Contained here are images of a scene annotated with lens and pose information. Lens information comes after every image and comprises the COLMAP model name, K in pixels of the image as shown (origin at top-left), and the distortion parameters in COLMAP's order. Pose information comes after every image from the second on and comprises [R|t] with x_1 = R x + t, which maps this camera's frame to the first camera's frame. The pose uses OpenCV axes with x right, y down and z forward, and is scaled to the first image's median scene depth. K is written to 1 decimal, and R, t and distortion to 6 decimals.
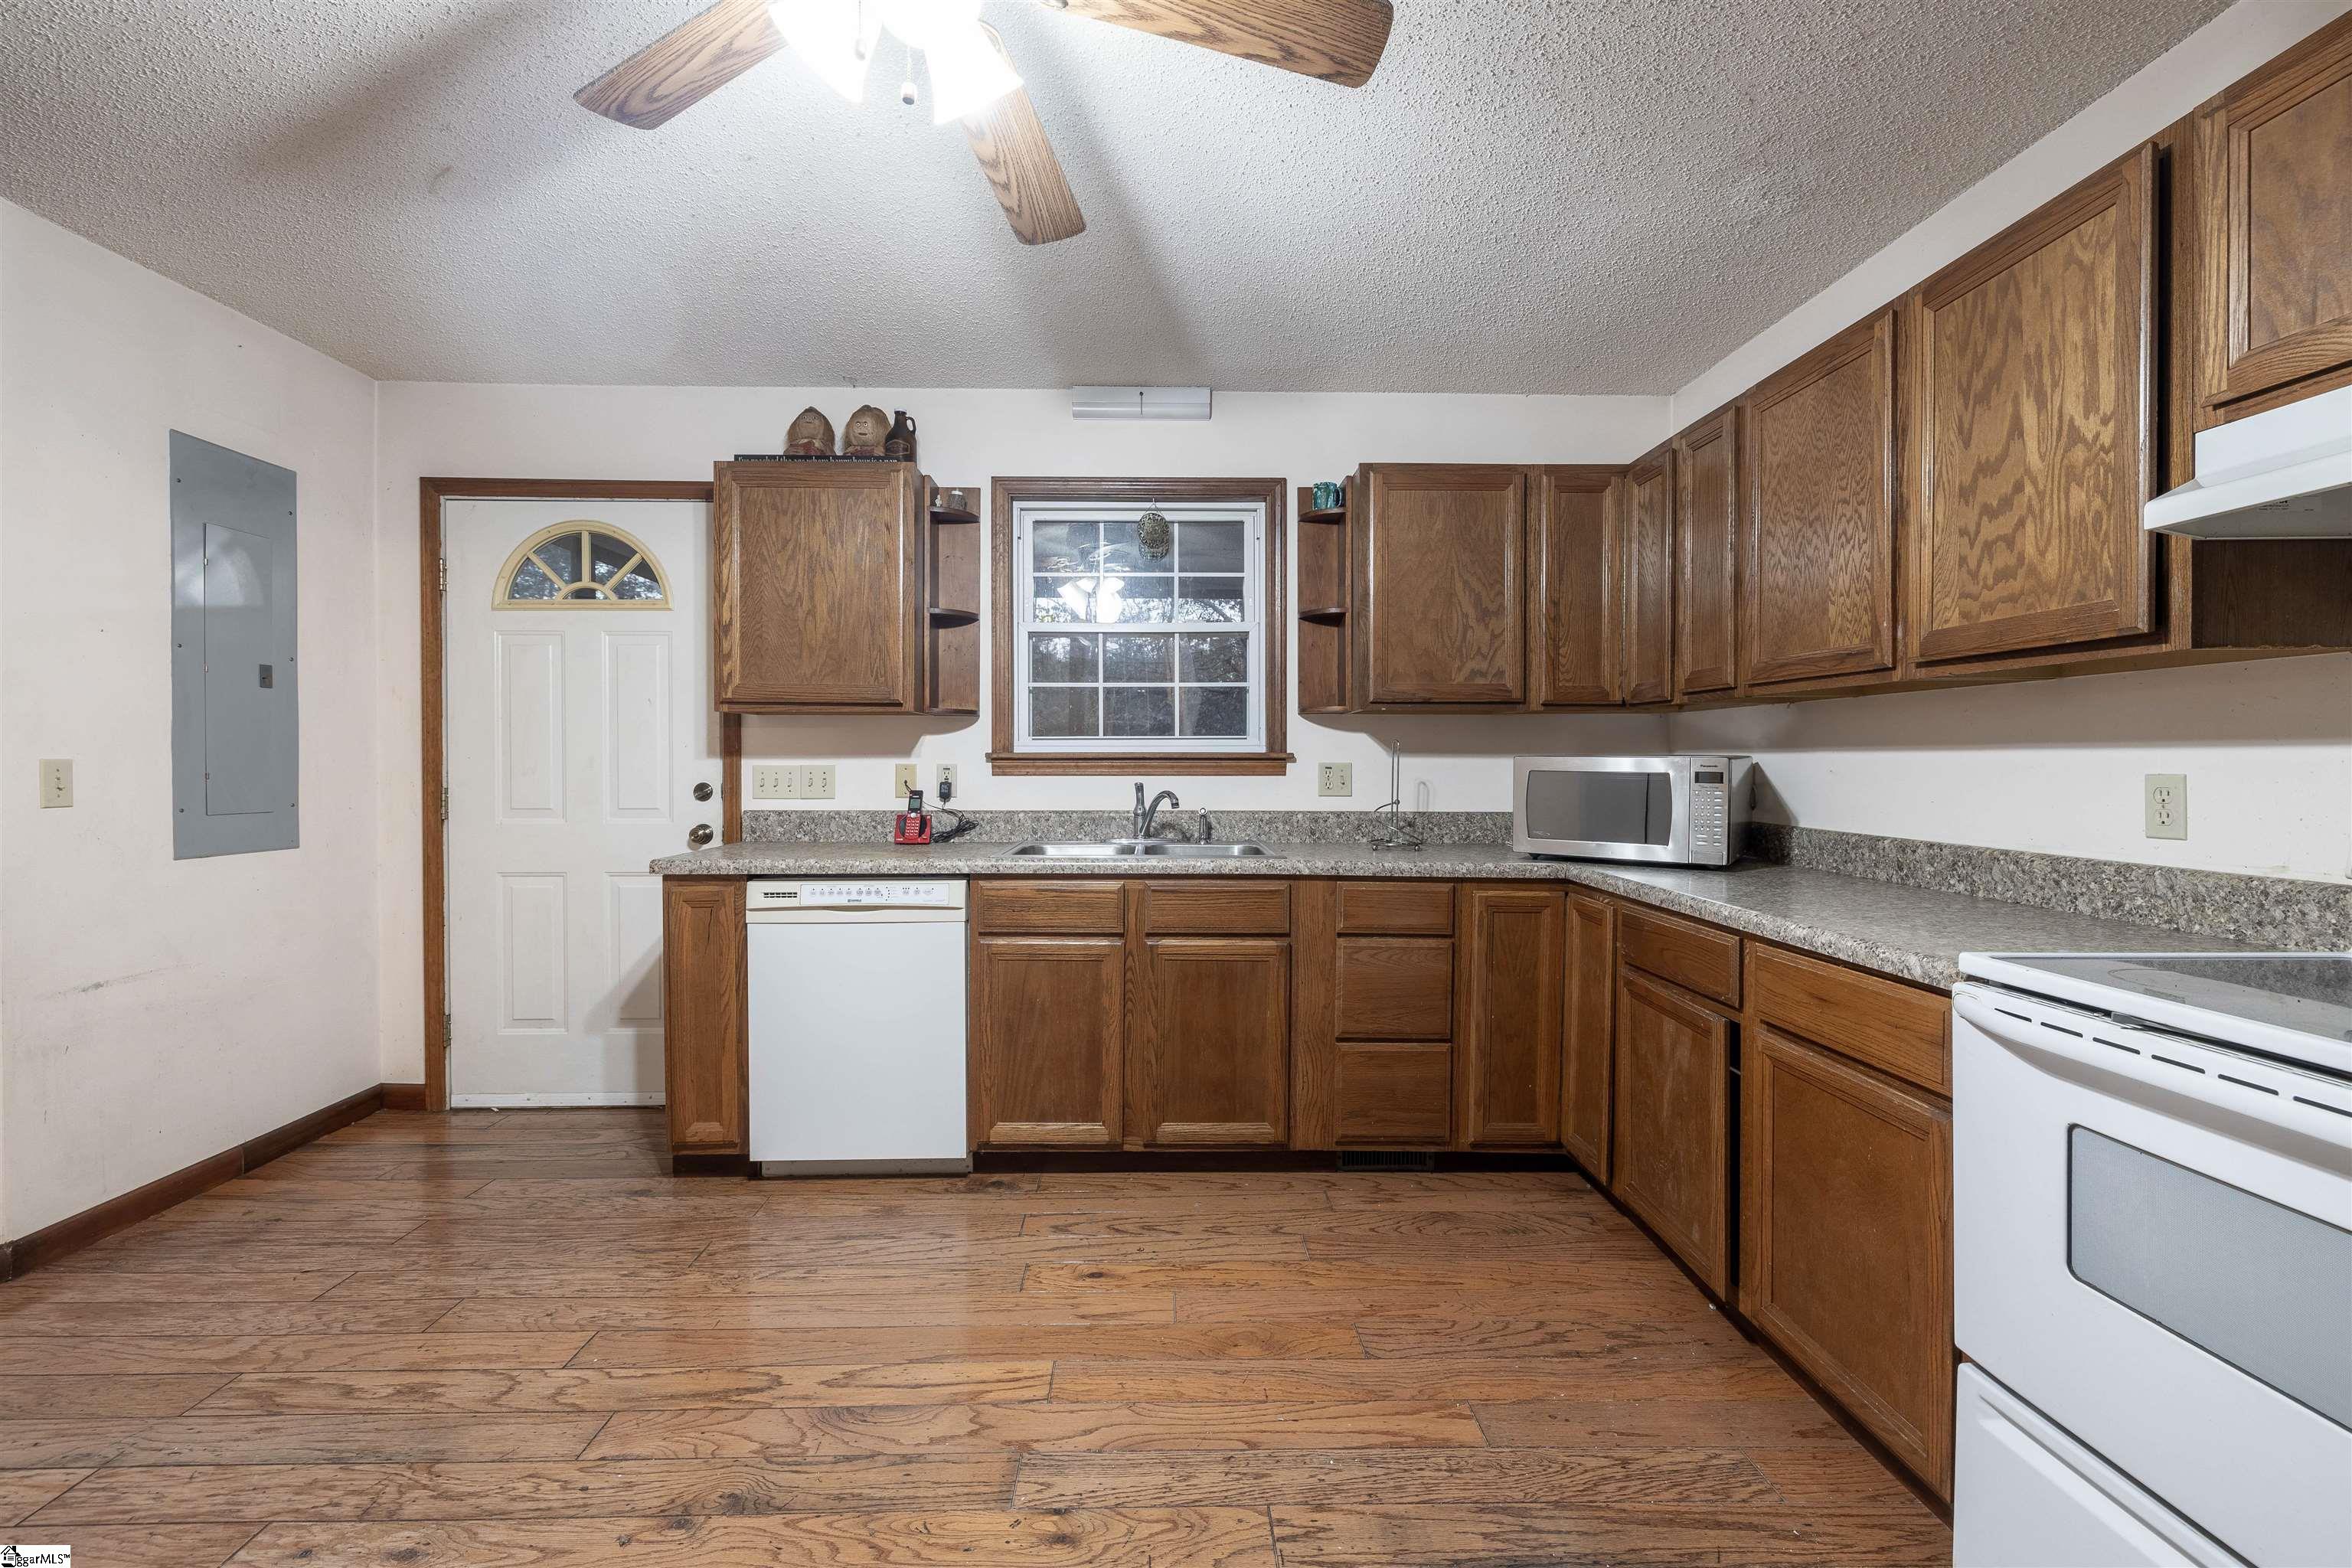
lens RADIAL K [[900.5, 0, 1173.9], [0, 900.5, 769.0], [0, 0, 1]] dist [-0.001226, 0.000020]
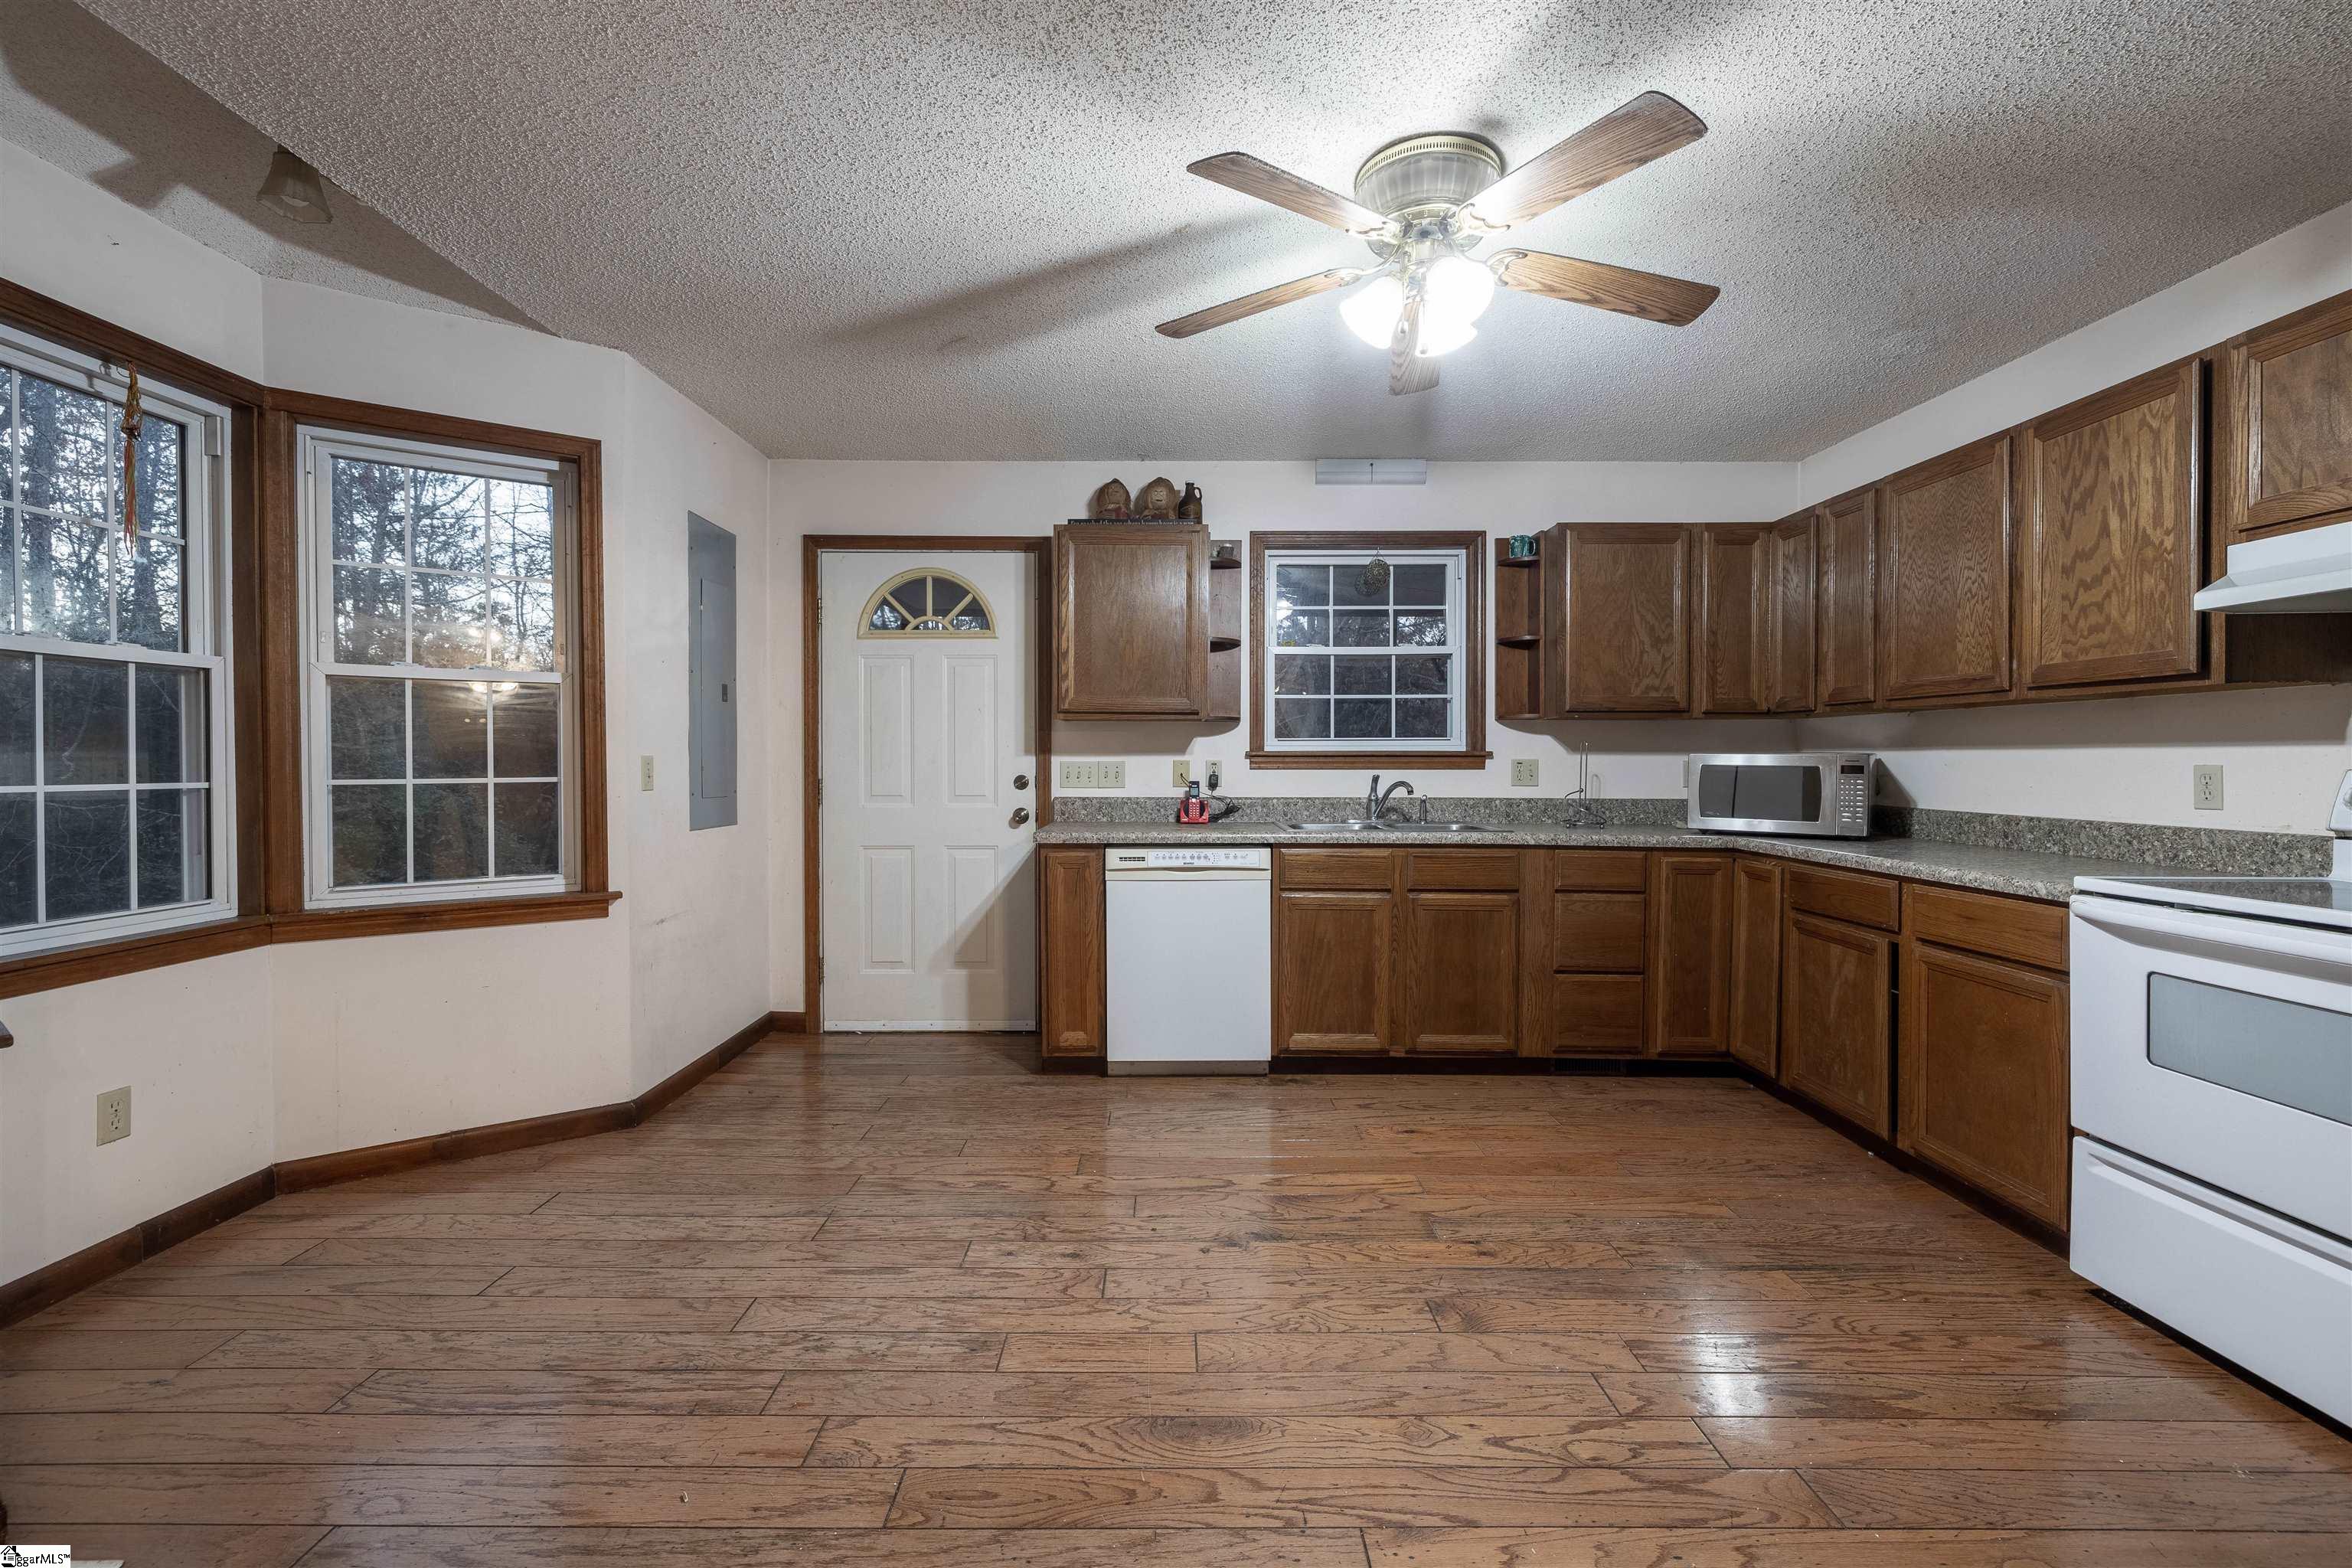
lens RADIAL K [[900.5, 0, 1173.9], [0, 900.5, 769.0], [0, 0, 1]] dist [-0.001226, 0.000020]
pose [[0.999753, 0.000202, -0.022210, -0.345647], [-0.000195, 1.000000, 0.000315, 0.007842], [0.022210, -0.000310, 0.999753, -0.315816]]
